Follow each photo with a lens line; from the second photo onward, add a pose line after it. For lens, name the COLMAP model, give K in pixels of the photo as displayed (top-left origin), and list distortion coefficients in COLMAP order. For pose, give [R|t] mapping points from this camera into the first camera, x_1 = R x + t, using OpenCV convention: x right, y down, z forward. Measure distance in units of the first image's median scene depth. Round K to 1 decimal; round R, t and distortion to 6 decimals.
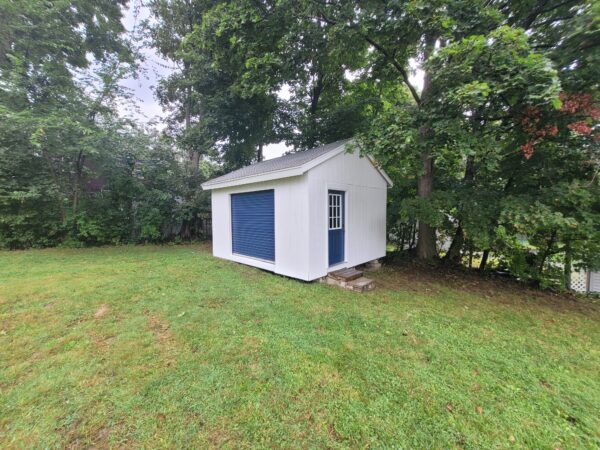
lens RADIAL K [[233.2, 0, 301.8], [0, 233.2, 224.4], [0, 0, 1]] dist [0.000981, -0.000140]
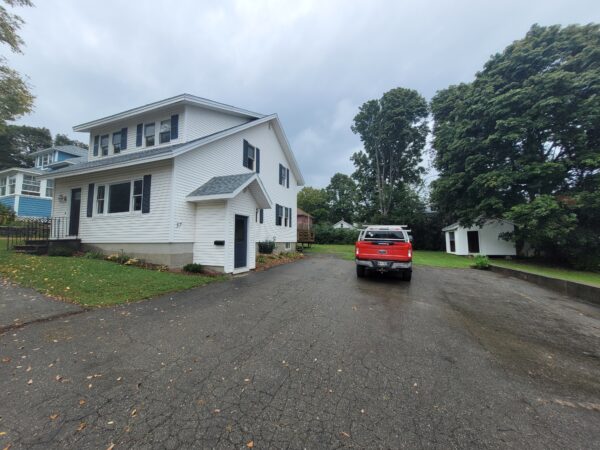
lens RADIAL K [[233.2, 0, 301.8], [0, 233.2, 224.4], [0, 0, 1]] dist [0.000981, -0.000140]
pose [[0.401458, -0.070802, -0.913137, 1.680185], [-0.035230, 0.995076, -0.092644, 0.115983], [0.915199, 0.069363, 0.396987, -1.964519]]
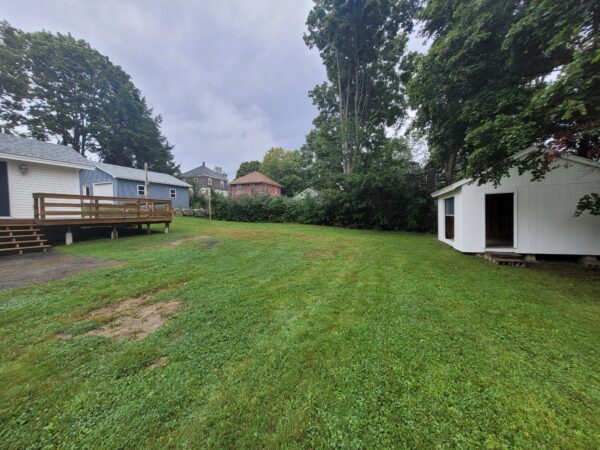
lens RADIAL K [[233.2, 0, 301.8], [0, 233.2, 224.4], [0, 0, 1]] dist [0.000981, -0.000140]
pose [[0.388931, 0.028313, -0.920832, 0.717456], [-0.022199, 0.999525, 0.021357, 0.023695], [0.921000, 0.012135, 0.389375, -0.453742]]
